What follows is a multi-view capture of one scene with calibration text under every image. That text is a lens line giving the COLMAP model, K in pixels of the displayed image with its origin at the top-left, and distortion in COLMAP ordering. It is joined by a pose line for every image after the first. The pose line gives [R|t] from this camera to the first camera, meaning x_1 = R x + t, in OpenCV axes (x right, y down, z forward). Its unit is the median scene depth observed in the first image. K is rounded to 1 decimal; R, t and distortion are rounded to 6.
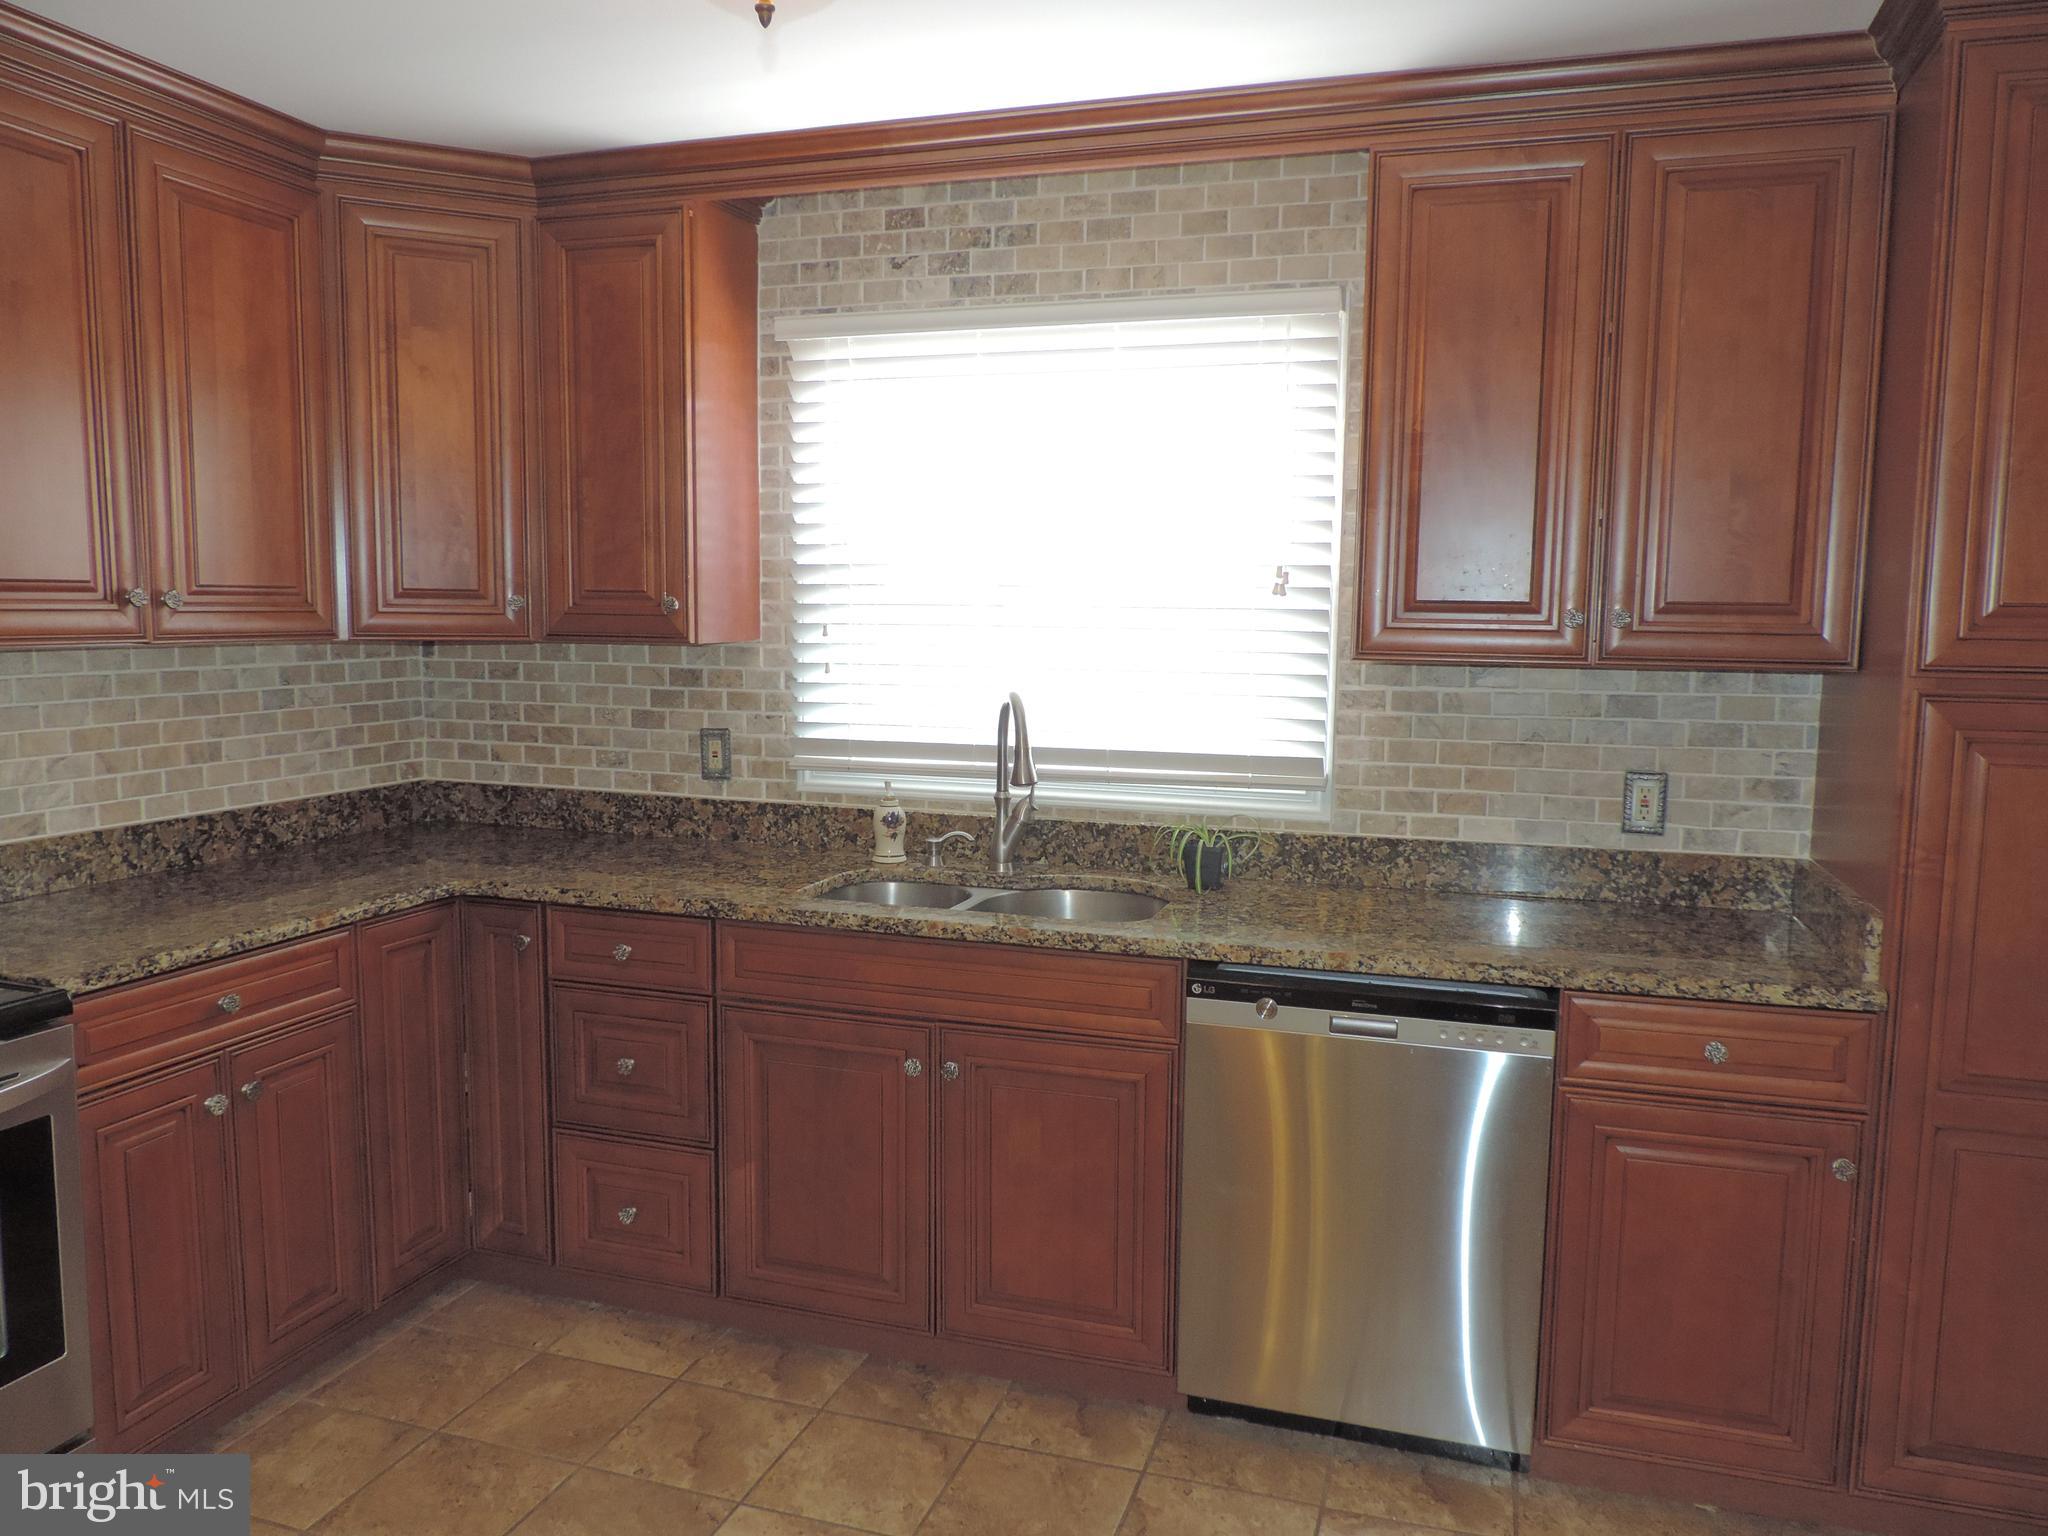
lens RADIAL K [[1462.7, 0, 1031.4], [0, 1462.7, 772.0], [0, 0, 1]] dist [-0.016287, -0.004425]
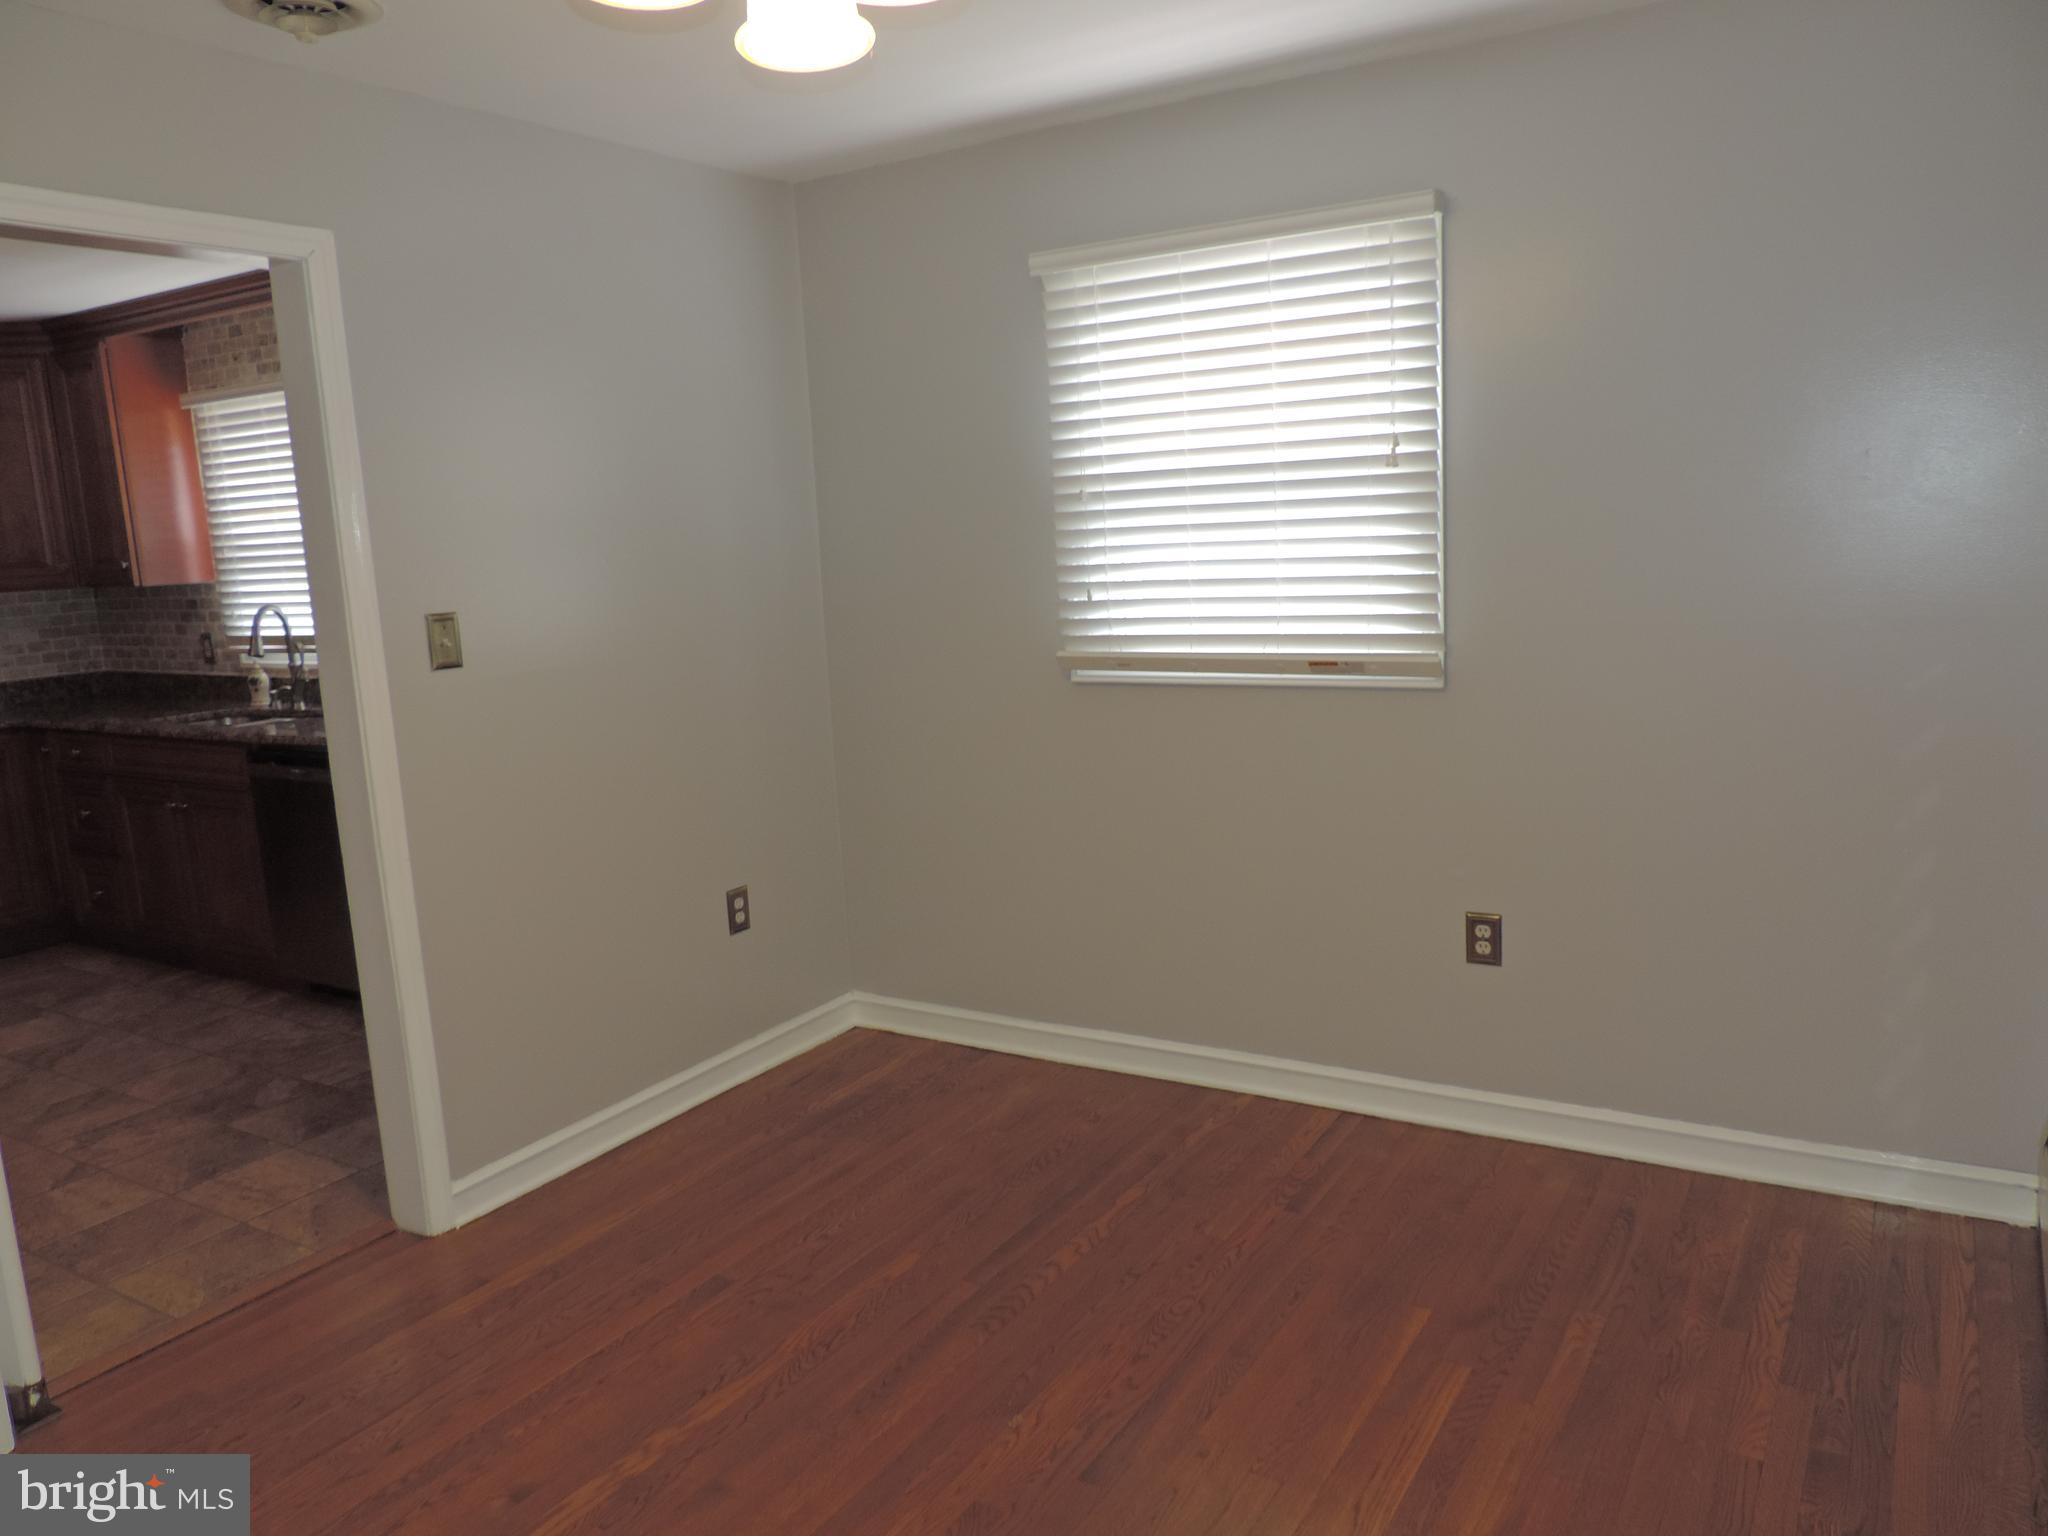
lens RADIAL K [[1462.7, 0, 1052.0], [0, 1462.7, 780.9], [0, 0, 1]] dist [-0.016287, -0.004425]
pose [[0.973213, -0.015239, -0.229401, 1.369838], [0.030583, 0.997514, 0.063482, 0.078029], [0.227863, -0.068797, 0.971260, -0.530538]]
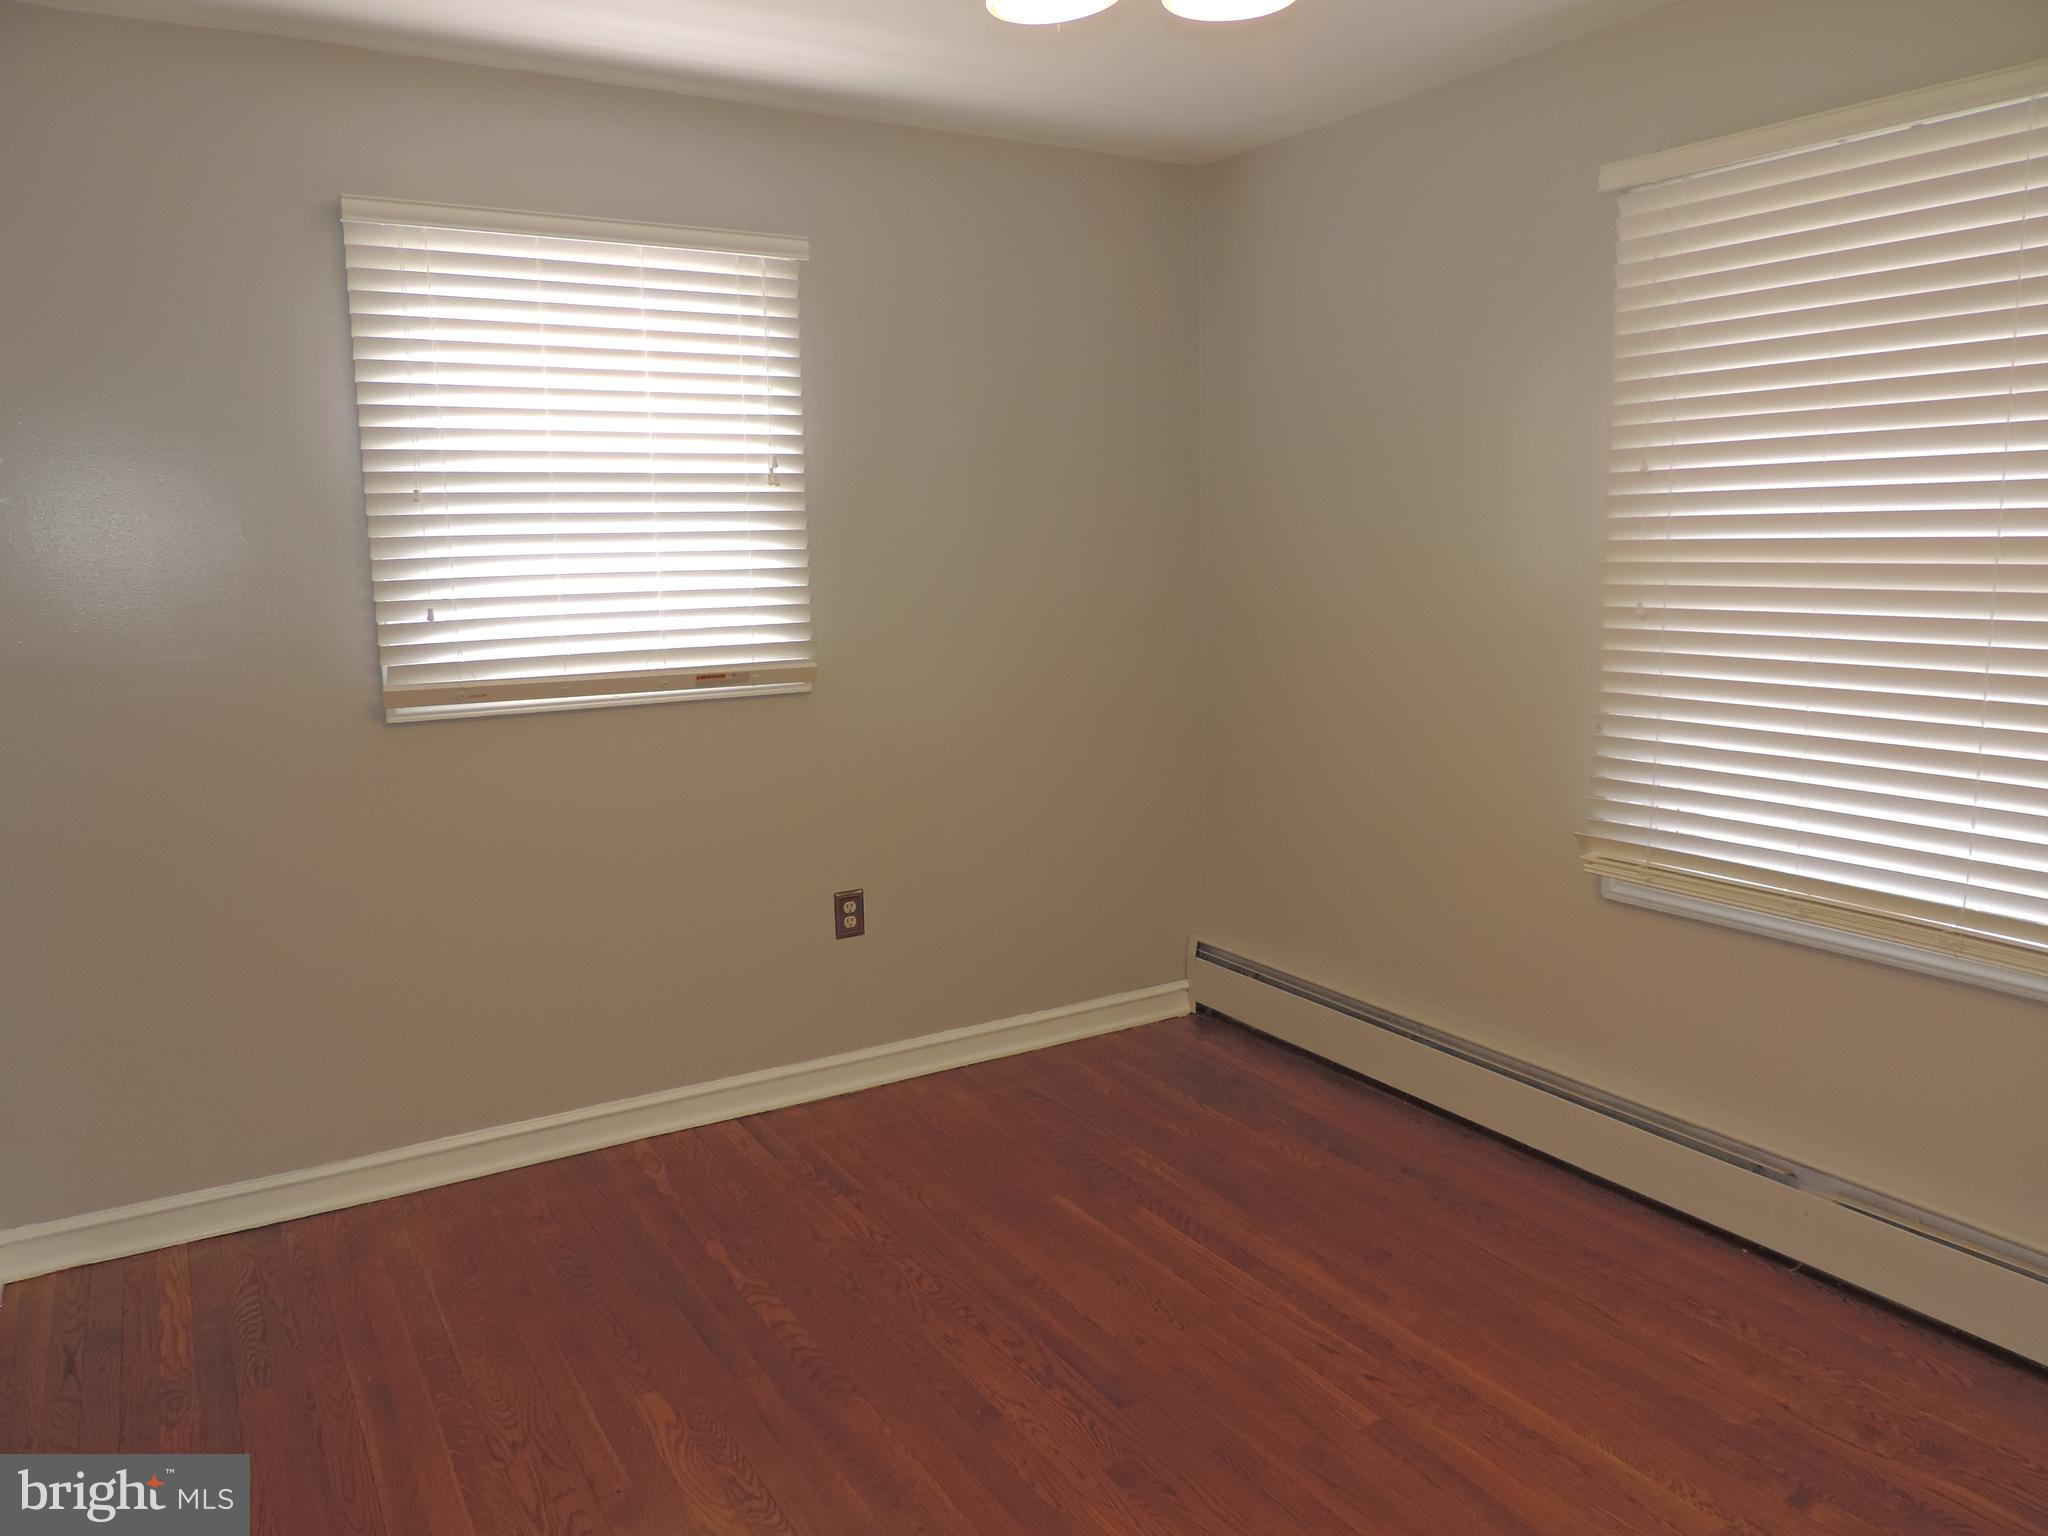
lens RADIAL K [[1462.7, 0, 1026.0], [0, 1462.7, 775.6], [0, 0, 1]] dist [-0.016287, -0.004425]
pose [[0.641731, -0.142223, 0.753627, -1.132729], [0.105513, 0.989683, 0.096924, 0.012833], [-0.759637, 0.017318, 0.650117, 0.205799]]
